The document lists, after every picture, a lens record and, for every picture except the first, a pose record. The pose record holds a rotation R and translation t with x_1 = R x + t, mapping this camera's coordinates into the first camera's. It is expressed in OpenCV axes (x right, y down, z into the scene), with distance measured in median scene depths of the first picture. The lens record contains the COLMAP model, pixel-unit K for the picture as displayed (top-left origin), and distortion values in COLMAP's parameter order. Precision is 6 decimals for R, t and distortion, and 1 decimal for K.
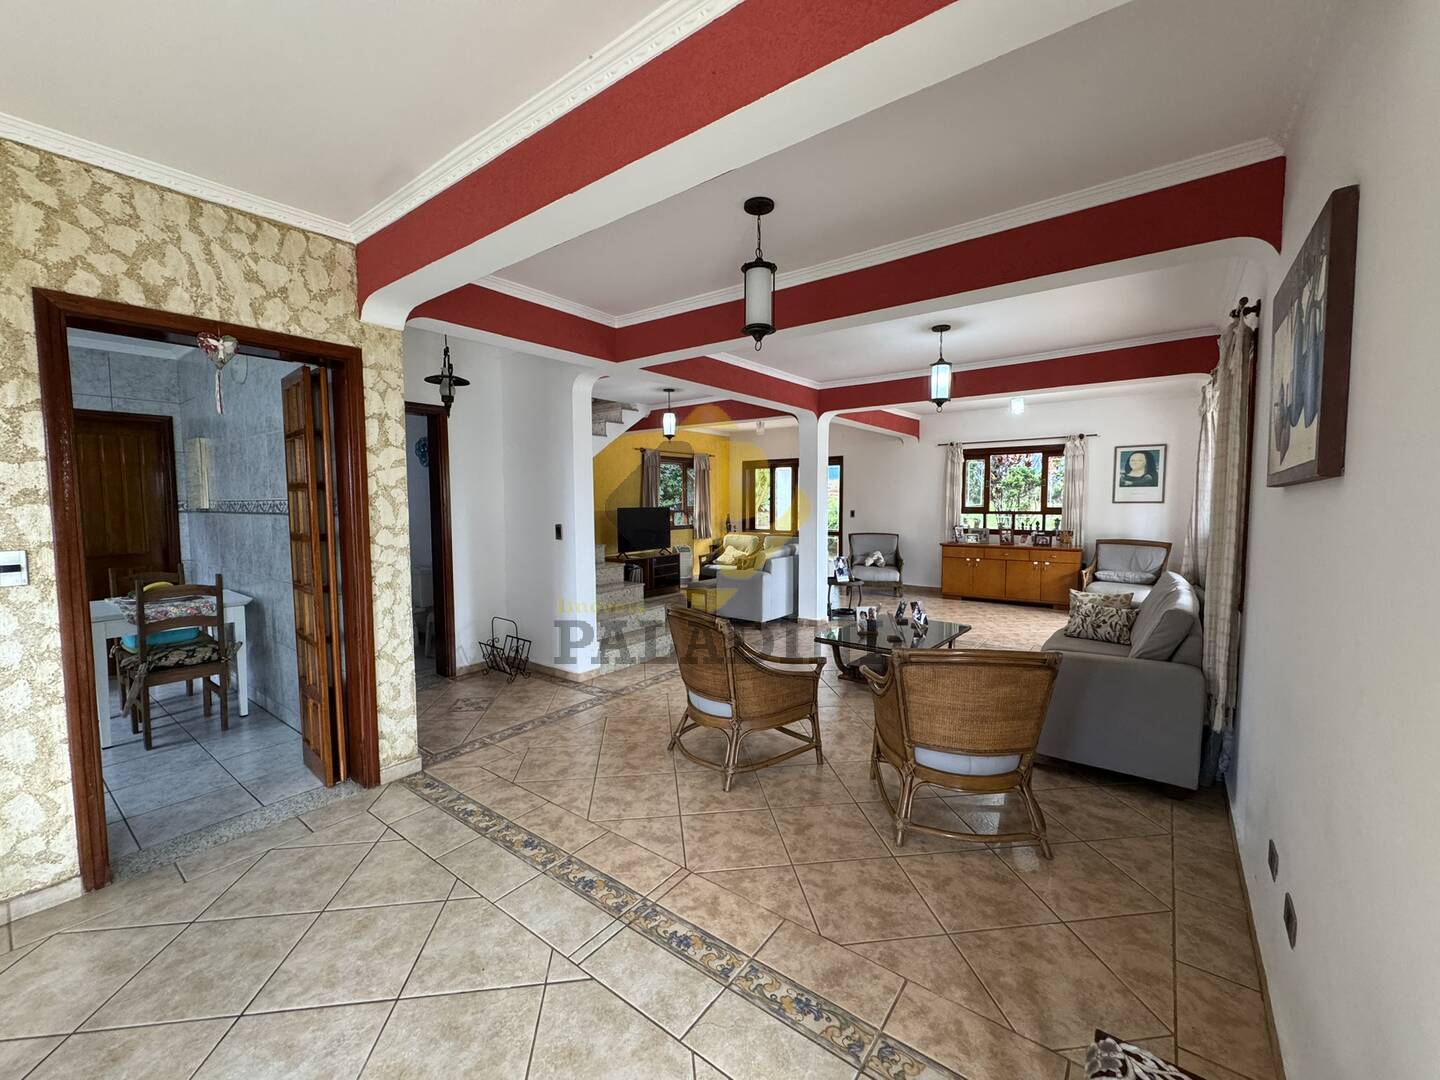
lens RADIAL K [[574.2, 0, 718.4], [0, 574.2, 539.9], [0, 0, 1]] dist [-0.003475, 0.000758]
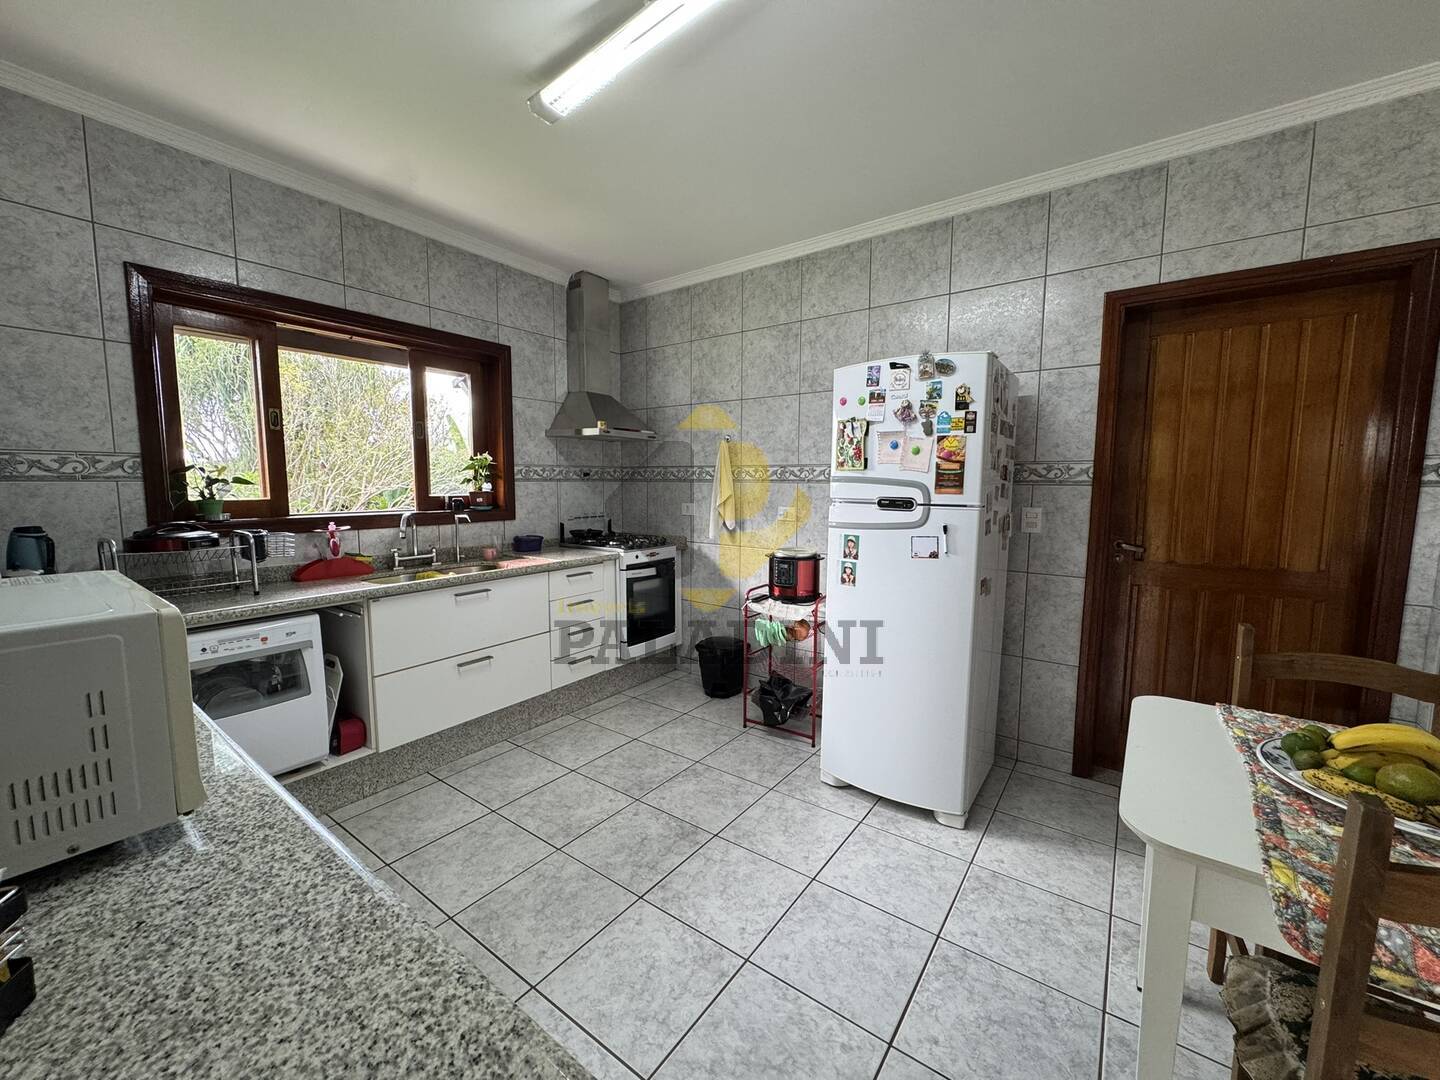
lens RADIAL K [[579.1, 0, 720.0], [0, 579.1, 540.0], [0, 0, 1]] dist [-0.002180, -0.000410]
pose [[0.015905, 0.106806, -0.994153, -0.567035], [-0.070511, 0.991923, 0.105438, -0.019201], [0.997384, 0.068422, 0.023308, 0.525467]]
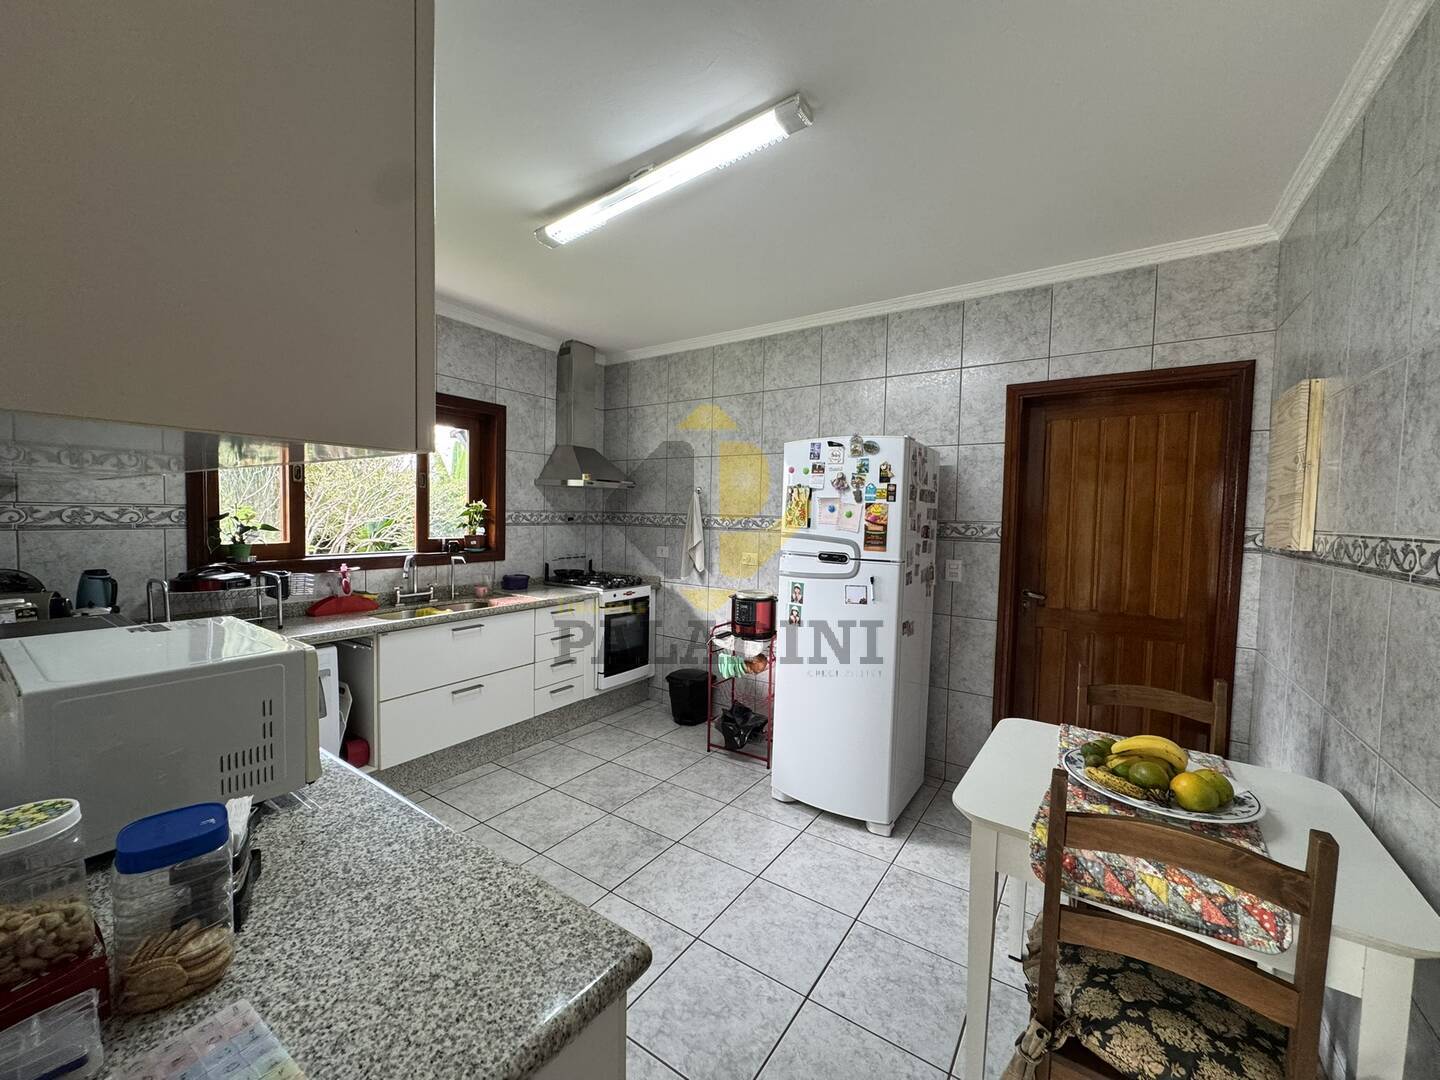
lens RADIAL K [[574.2, 0, 718.4], [0, 574.2, 539.9], [0, 0, 1]] dist [-0.003475, 0.000758]
pose [[0.047909, 0.051359, -0.997530, -0.483252], [-0.087425, 0.995060, 0.047033, -0.043129], [0.995018, 0.084955, 0.052162, 0.535827]]
